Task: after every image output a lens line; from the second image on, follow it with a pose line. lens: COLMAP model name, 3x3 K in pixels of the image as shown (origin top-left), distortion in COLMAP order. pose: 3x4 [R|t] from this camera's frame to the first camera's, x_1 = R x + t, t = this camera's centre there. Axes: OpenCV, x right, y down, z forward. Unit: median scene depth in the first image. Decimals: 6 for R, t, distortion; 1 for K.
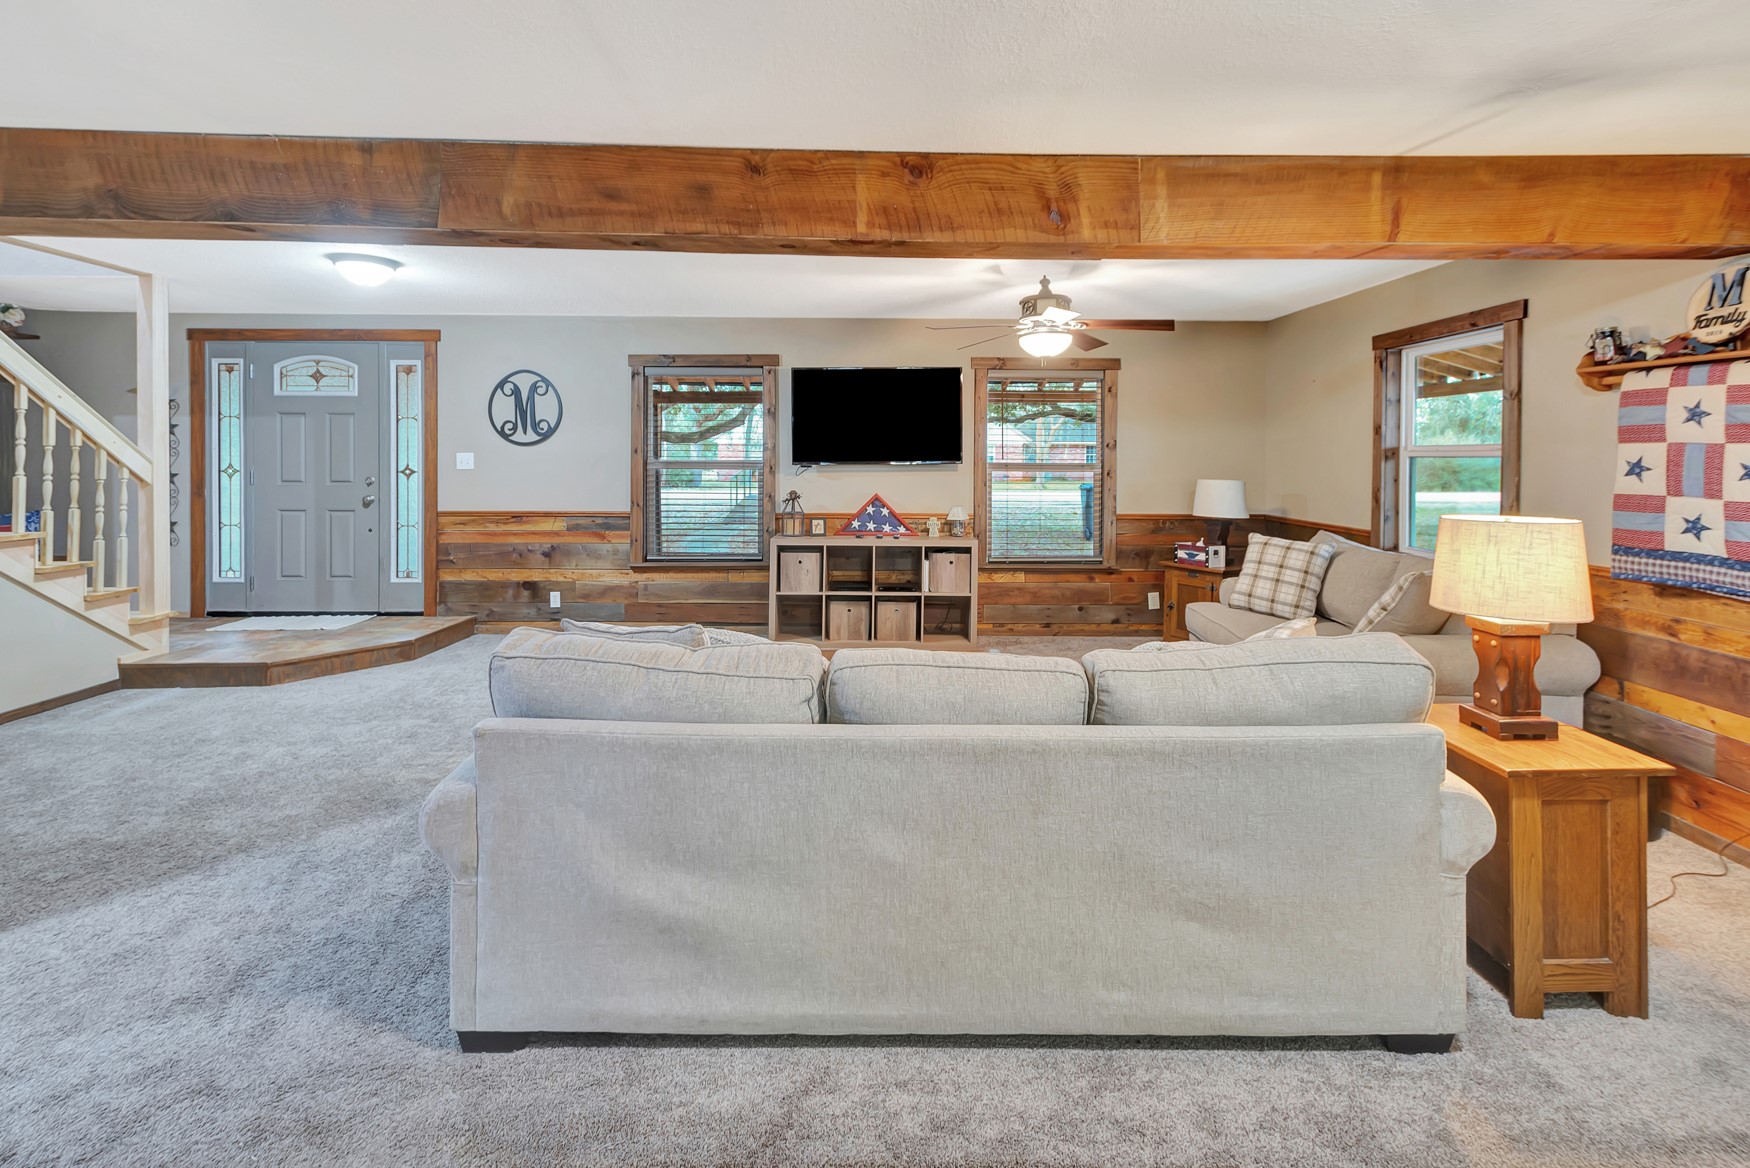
lens RADIAL K [[804.4, 0, 875.0], [0, 804.4, 584.0], [0, 0, 1]] dist [-0.000782, -0.000250]
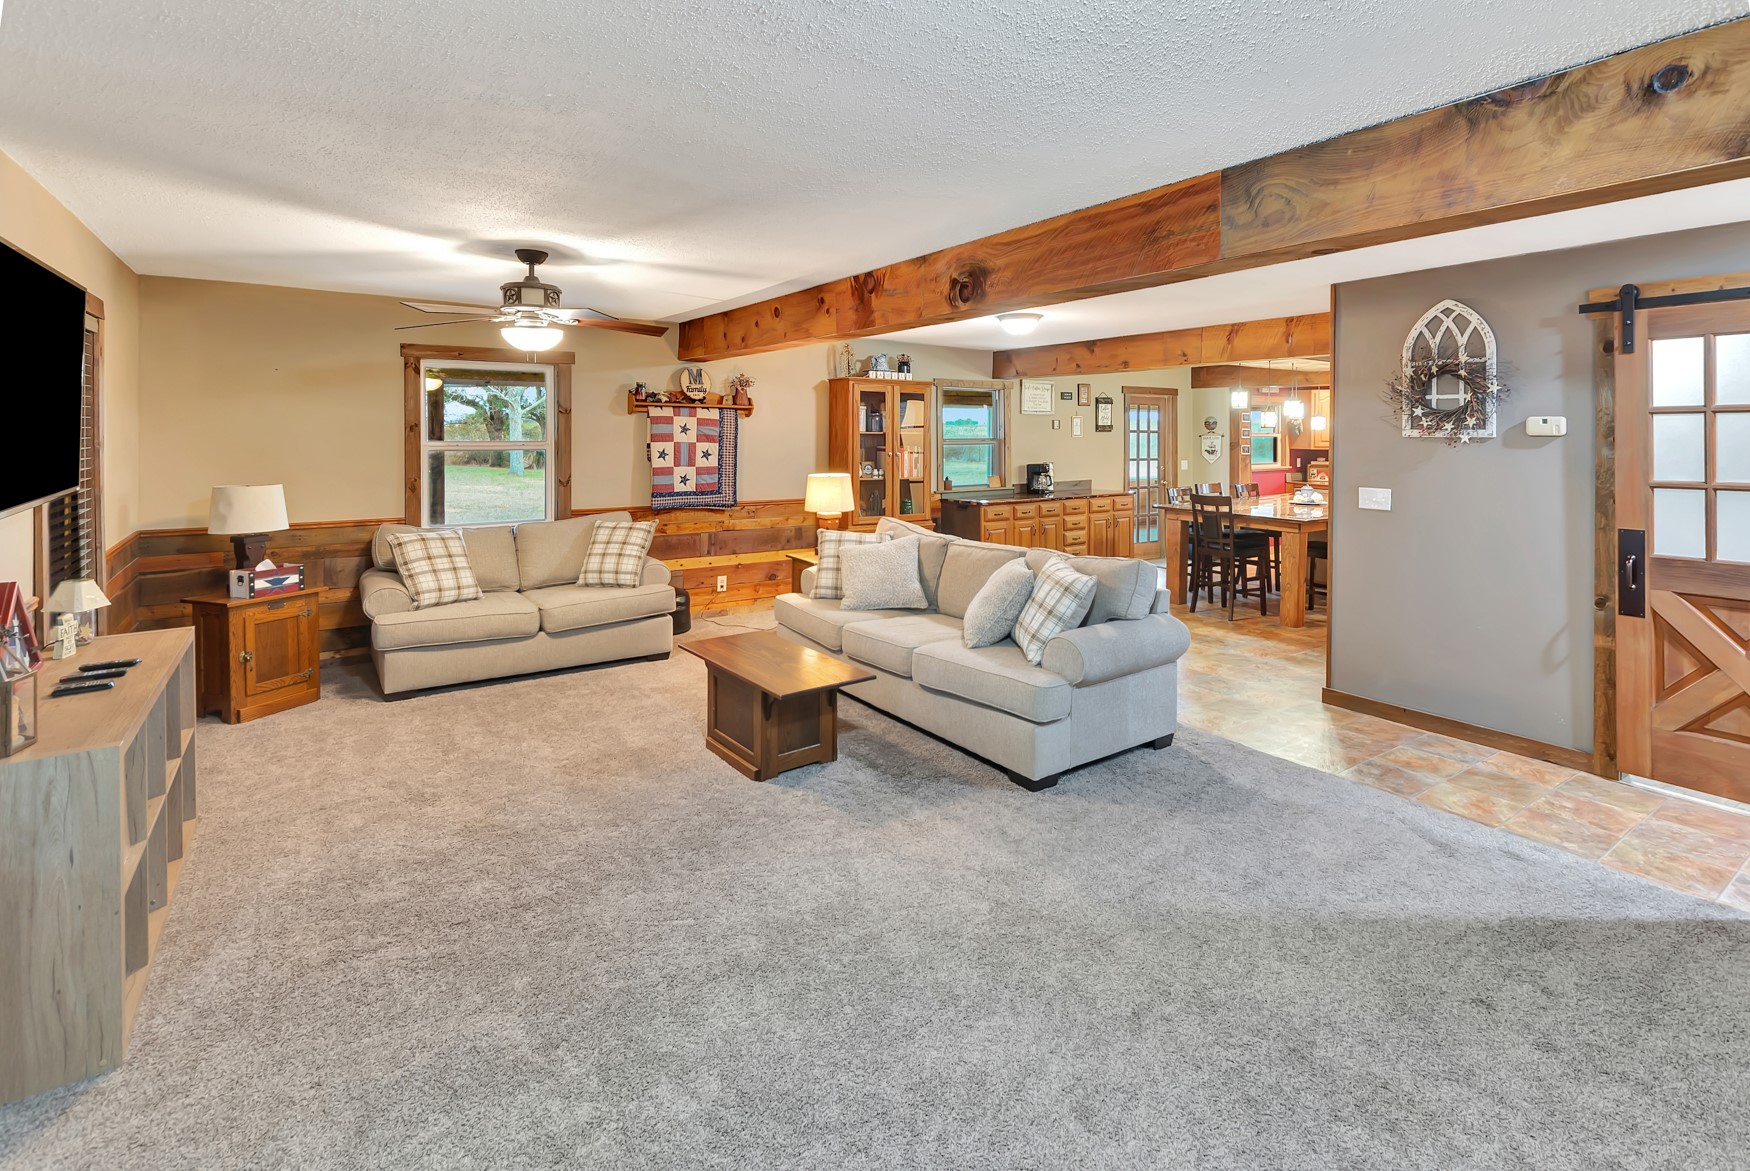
lens RADIAL K [[804.4, 0, 875.0], [0, 804.4, 585.5], [0, 0, 1]] dist [-0.000782, -0.000250]
pose [[-0.539800, -0.174943, 0.823415, -1.125597], [0.120658, 0.951987, 0.281358, -0.345971], [-0.833102, 0.251228, -0.492774, 1.684505]]
